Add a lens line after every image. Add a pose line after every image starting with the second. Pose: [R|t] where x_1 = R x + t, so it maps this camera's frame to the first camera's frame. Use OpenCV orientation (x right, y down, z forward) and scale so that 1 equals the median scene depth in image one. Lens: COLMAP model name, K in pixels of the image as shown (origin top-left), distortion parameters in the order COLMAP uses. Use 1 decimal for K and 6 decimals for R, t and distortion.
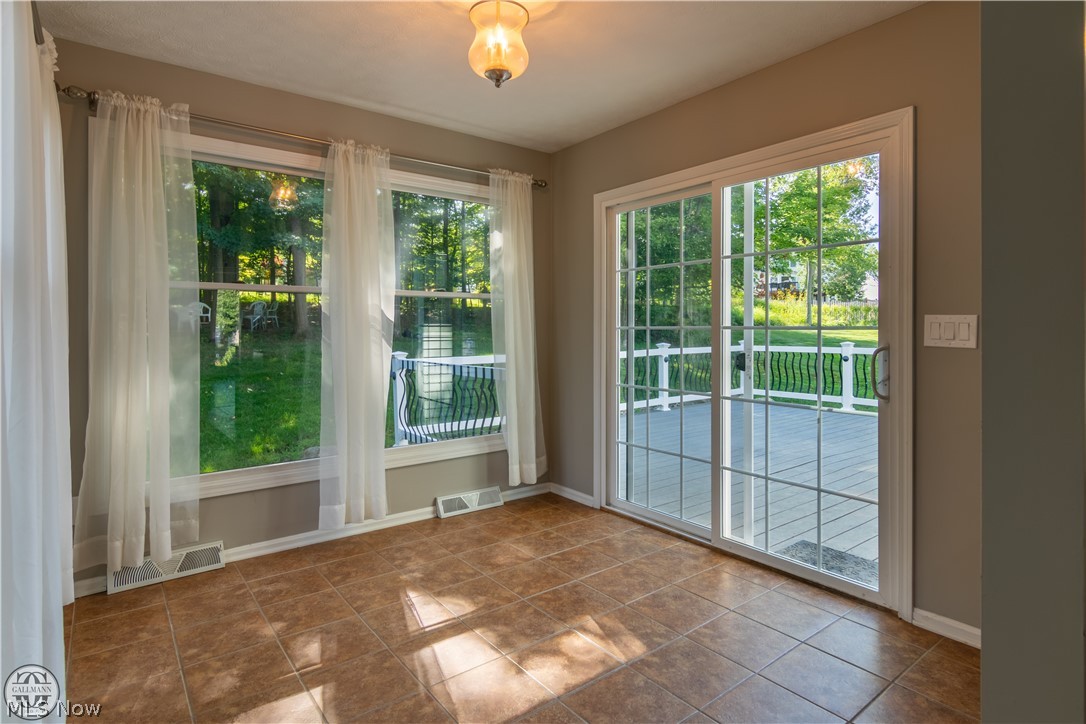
lens RADIAL K [[564.8, 0, 545.0], [0, 564.8, 331.7], [0, 0, 1]] dist [0.001125, 0.000279]
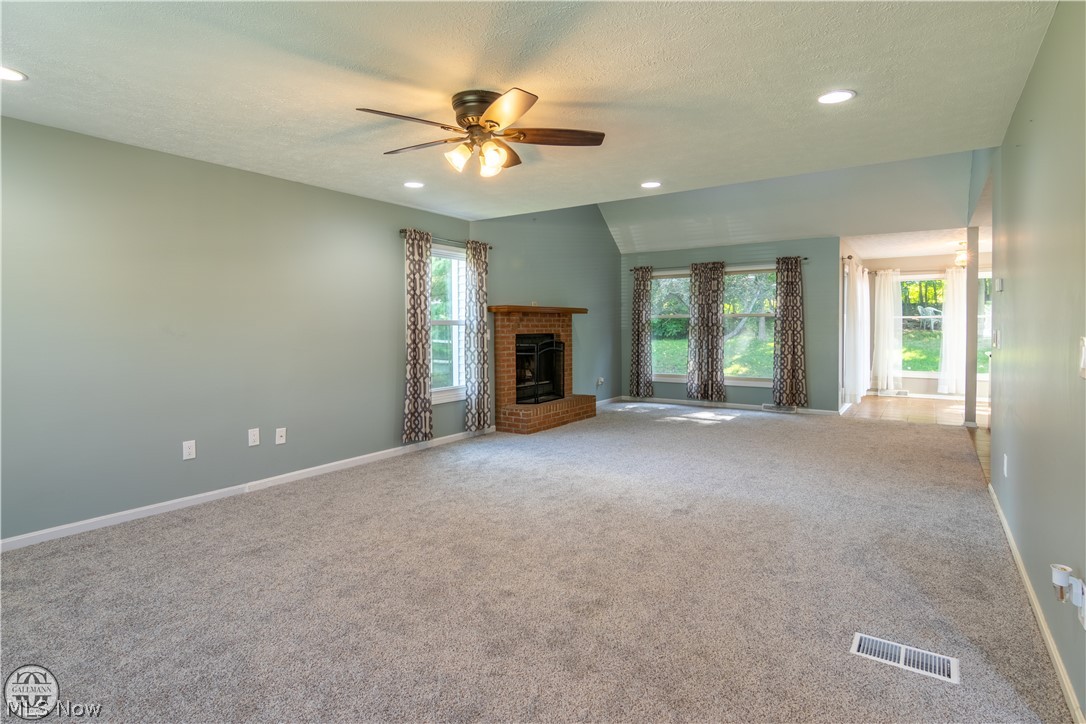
lens RADIAL K [[564.8, 0, 545.0], [0, 564.8, 331.7], [0, 0, 1]] dist [0.001125, 0.000279]
pose [[0.321184, 0.010407, -0.946960, 1.899637], [-0.003475, 0.999946, 0.009810, -0.020006], [0.947011, 0.000140, 0.321202, -2.124260]]
